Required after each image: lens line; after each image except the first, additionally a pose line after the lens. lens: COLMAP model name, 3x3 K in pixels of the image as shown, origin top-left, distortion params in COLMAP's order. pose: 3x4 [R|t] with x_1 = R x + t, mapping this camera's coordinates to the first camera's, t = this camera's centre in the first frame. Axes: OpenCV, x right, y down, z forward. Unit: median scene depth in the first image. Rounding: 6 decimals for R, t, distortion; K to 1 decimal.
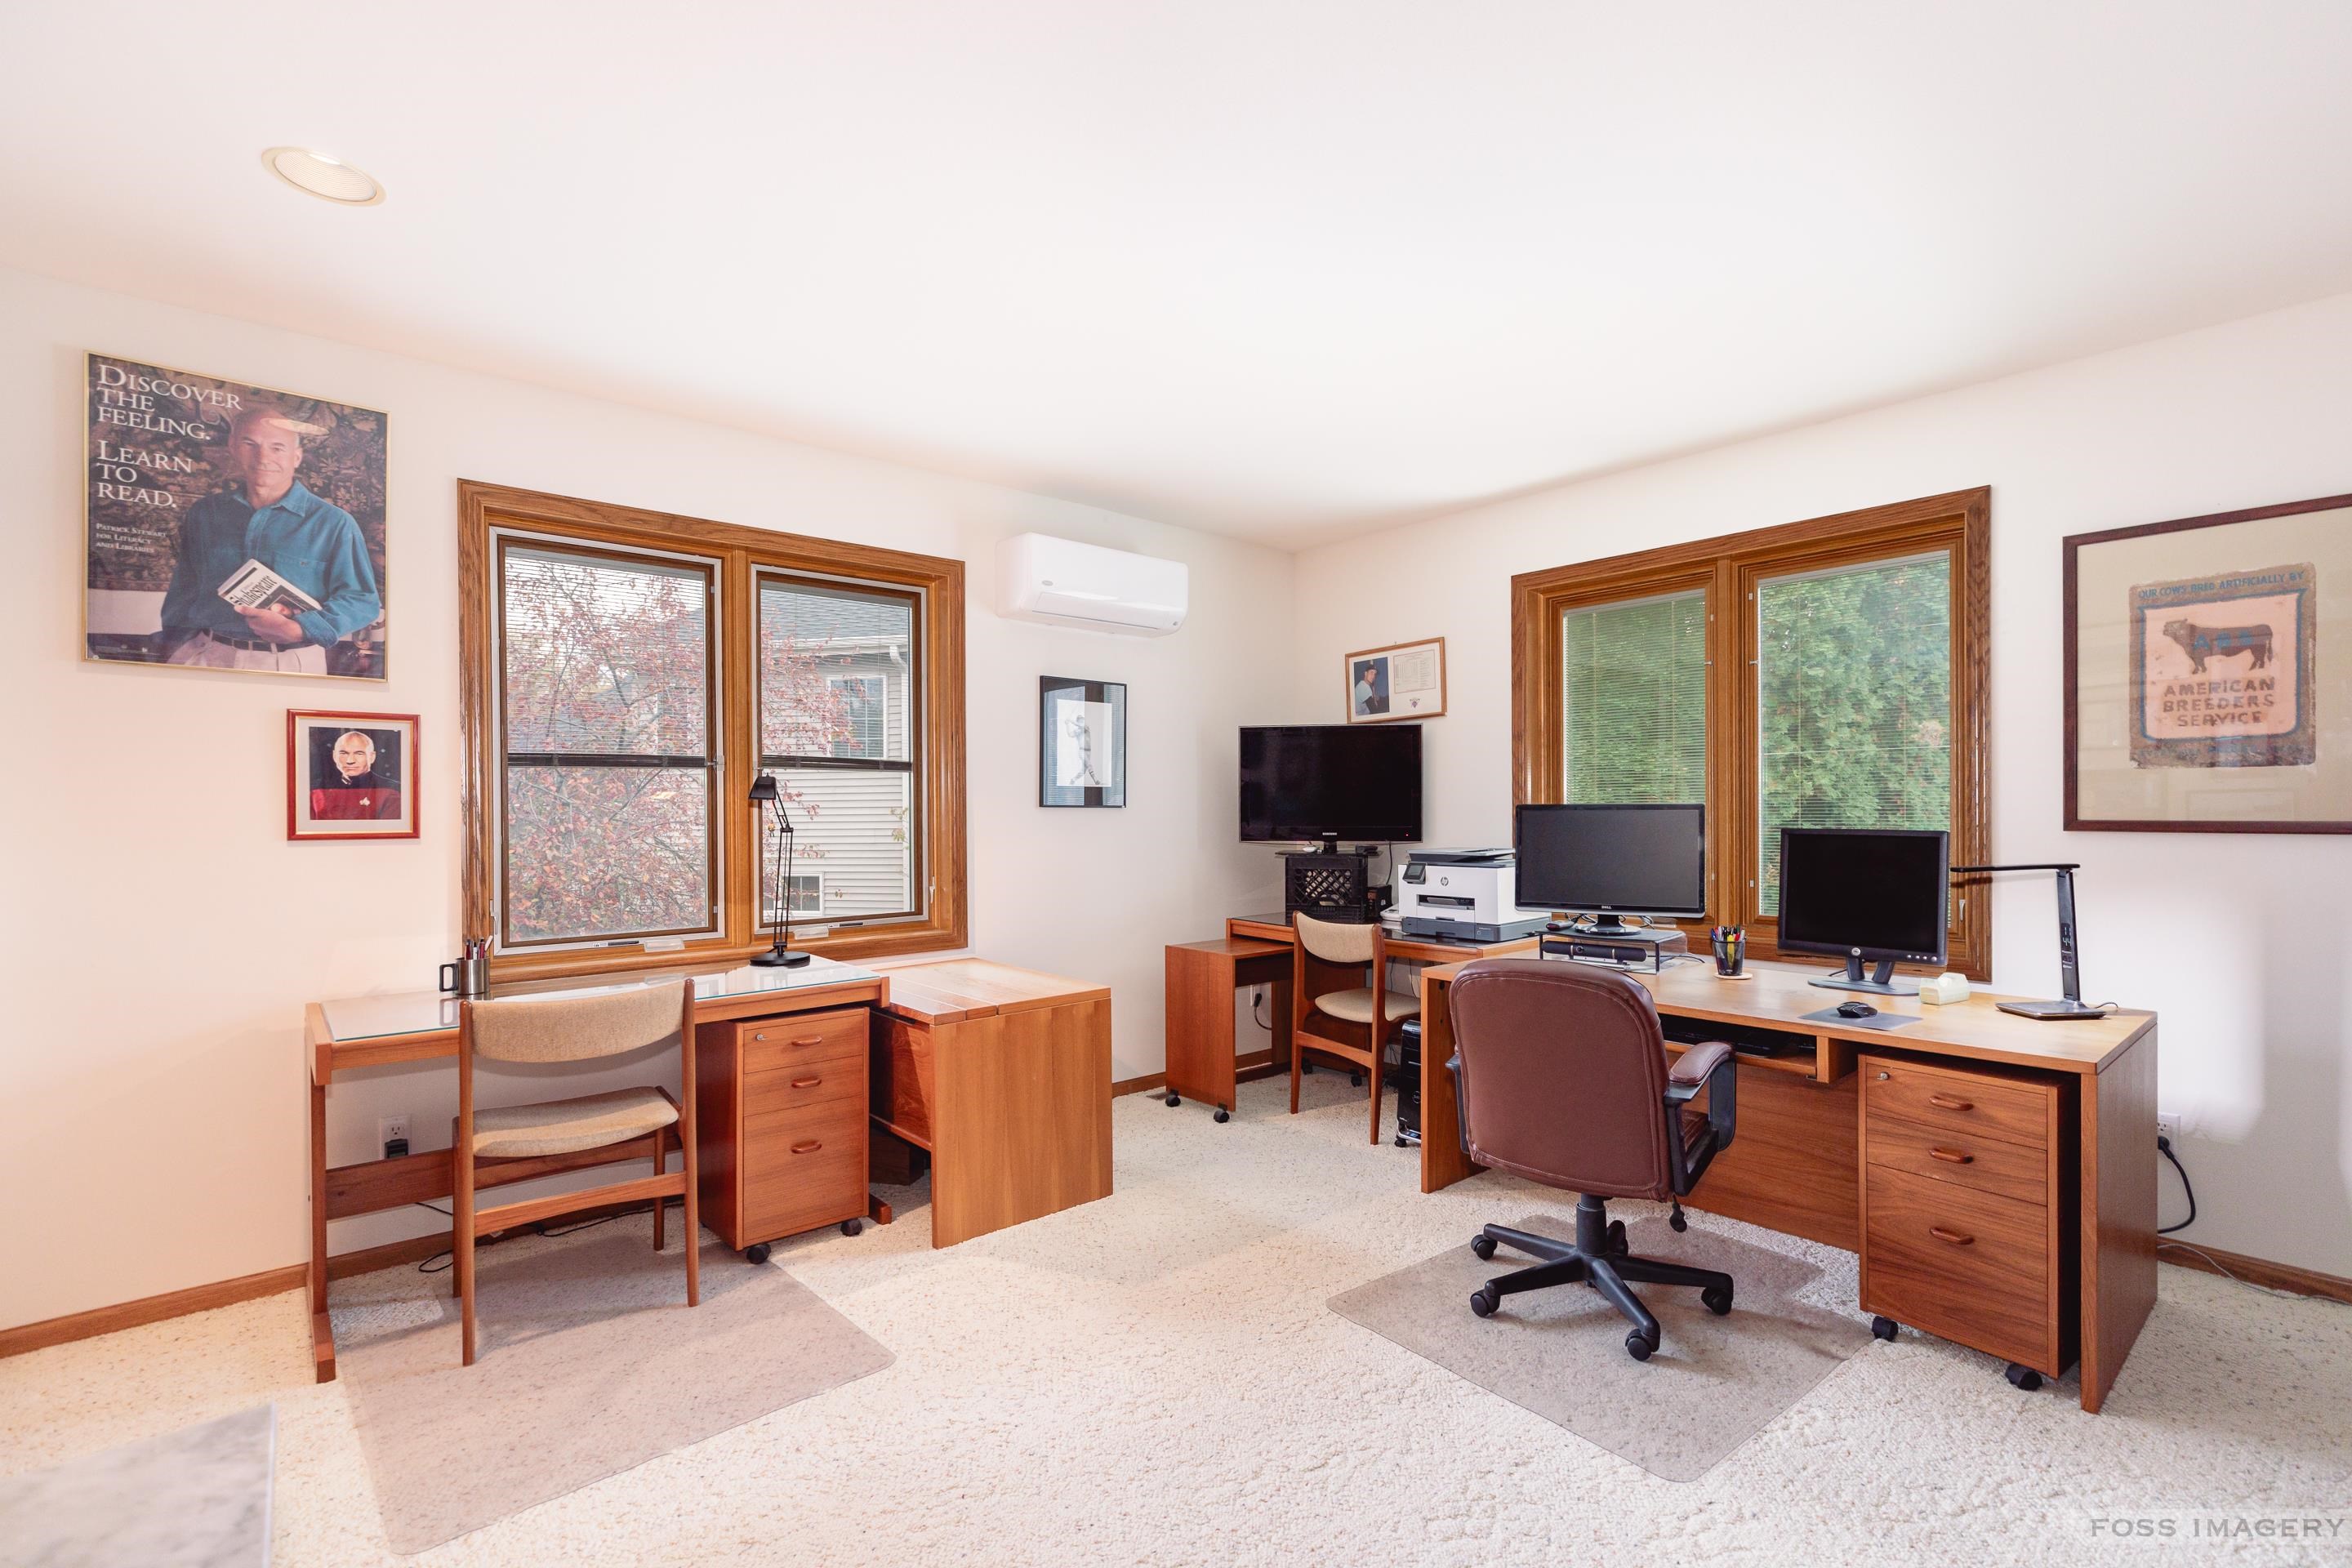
lens RADIAL K [[1056.5, 0, 1188.4], [0, 1056.5, 803.9], [0, 0, 1]] dist [0.002257, -0.000091]
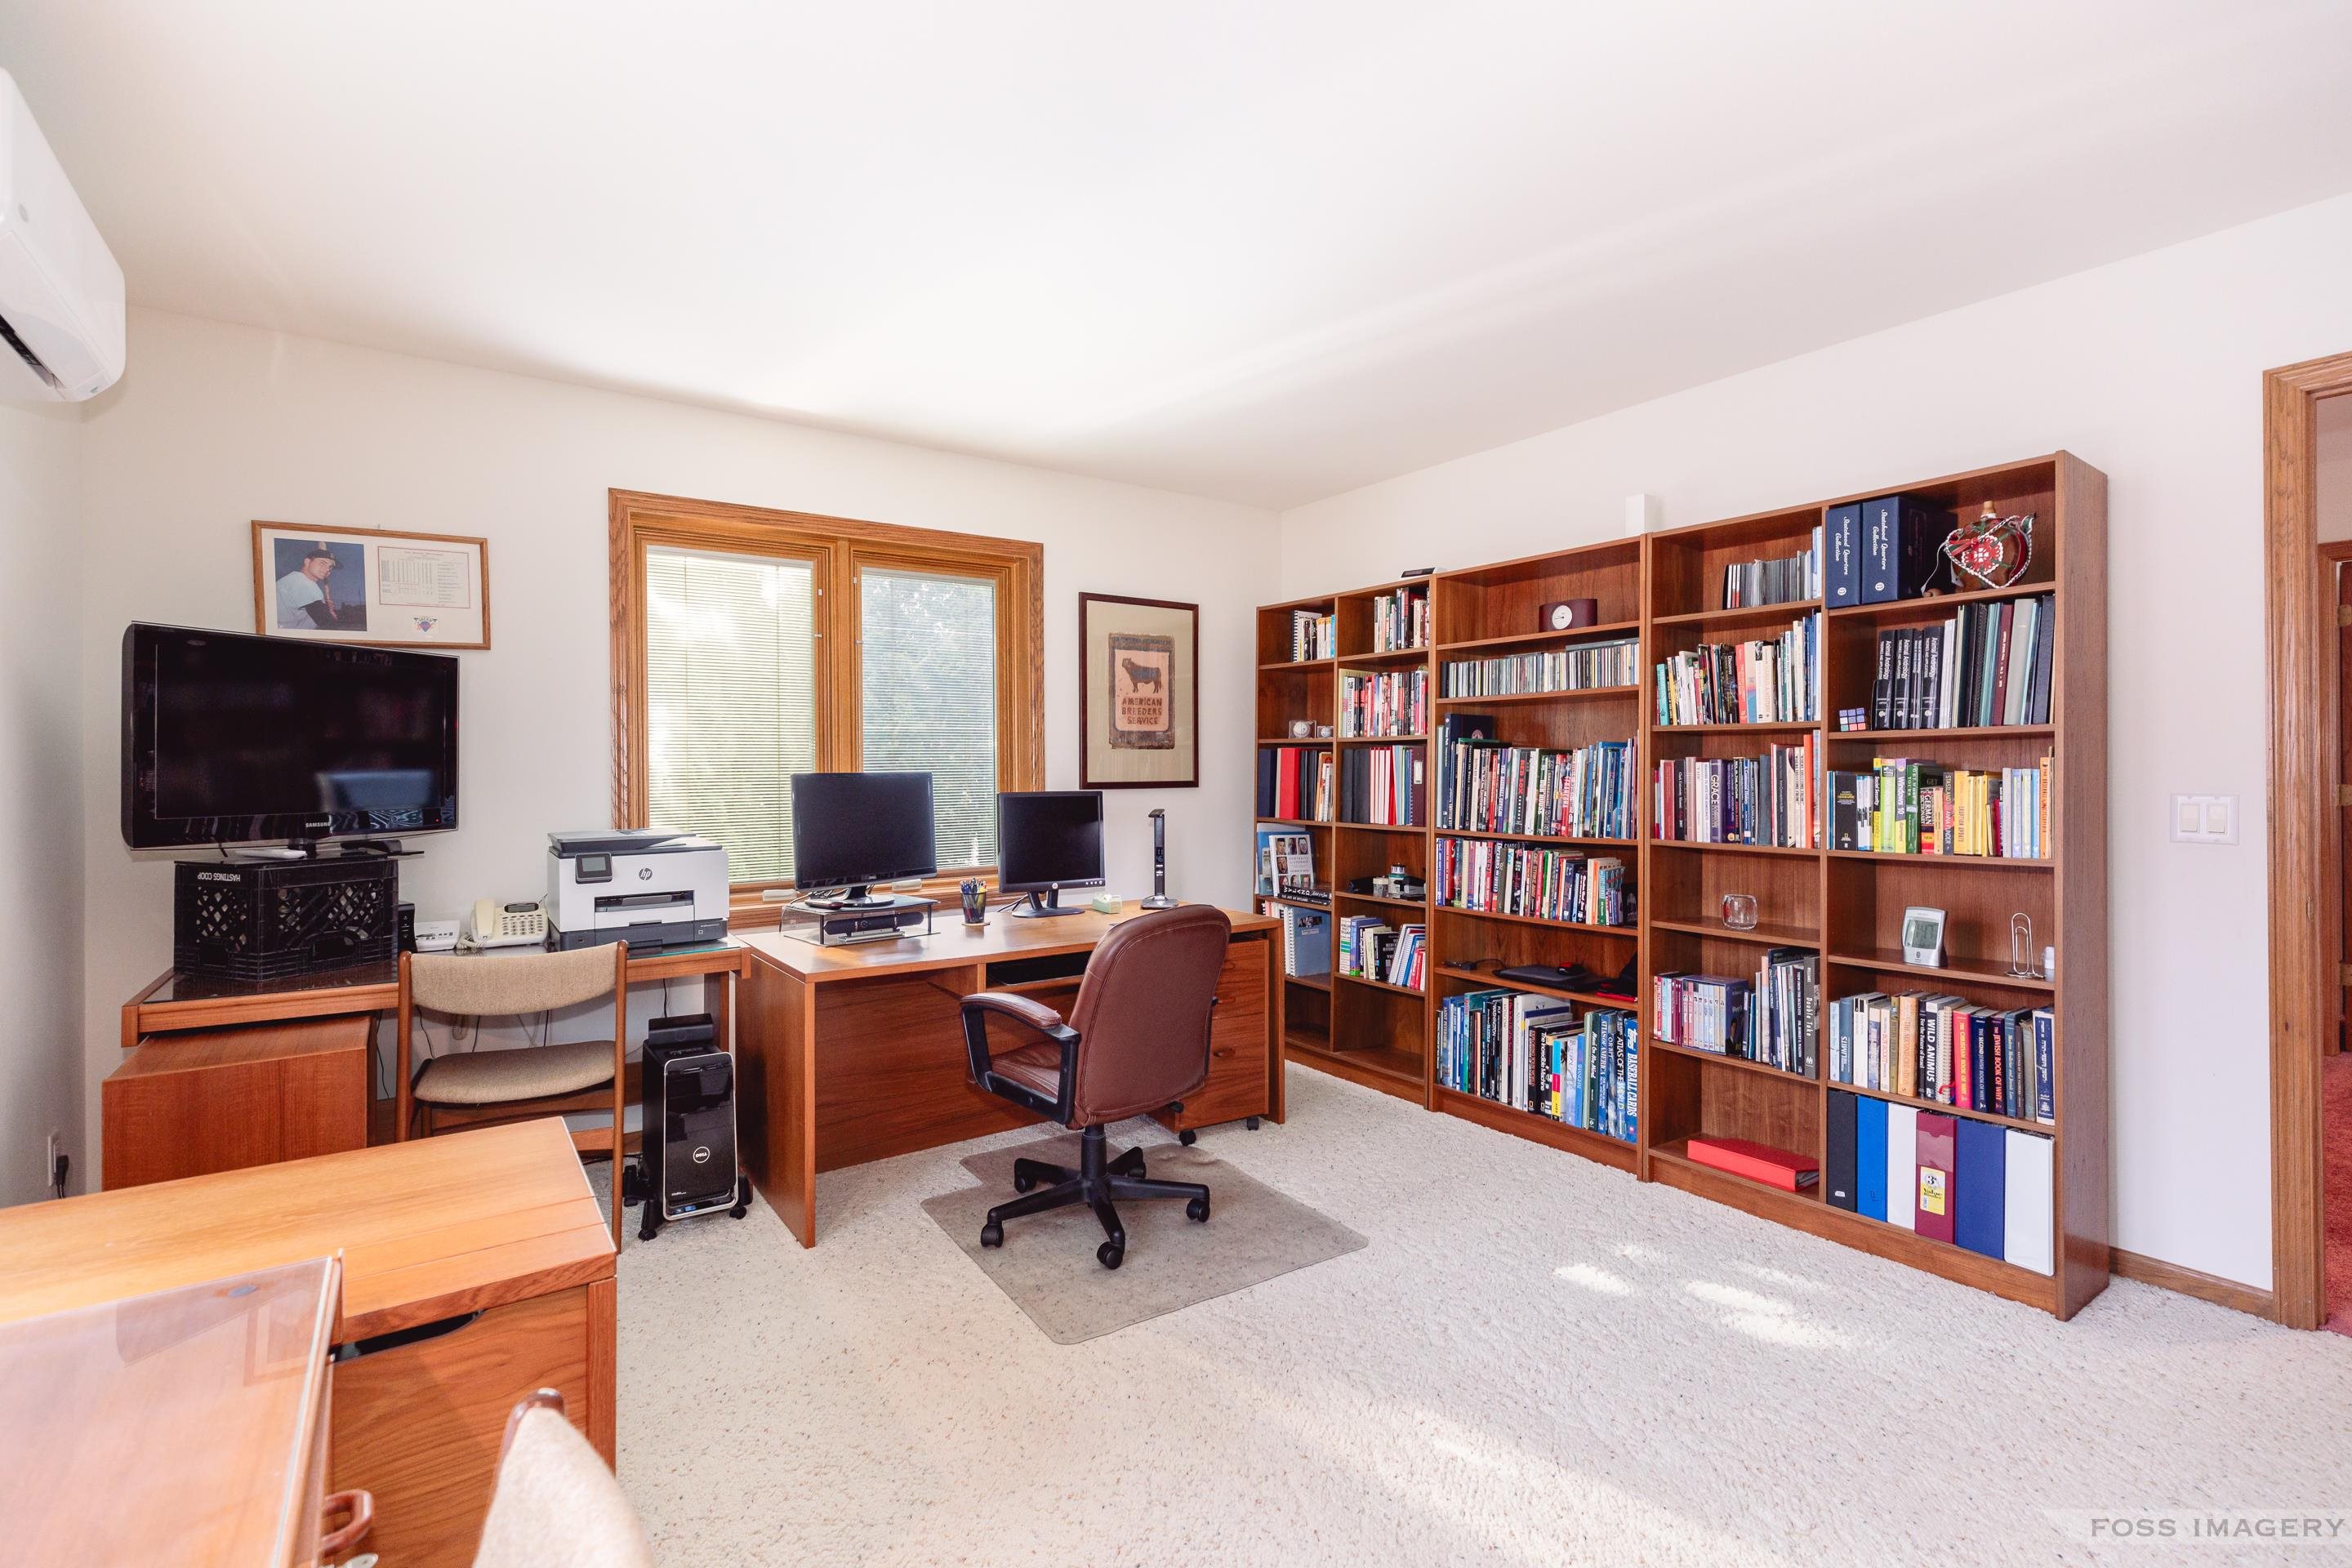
lens RADIAL K [[1056.5, 0, 1184.7], [0, 1056.5, 768.7], [0, 0, 1]] dist [0.002257, -0.000091]
pose [[0.105983, 0.003282, 0.994363, -0.574214], [0.004975, 0.999980, -0.003830, 0.002197], [-0.994355, 0.005353, 0.105965, 0.637106]]
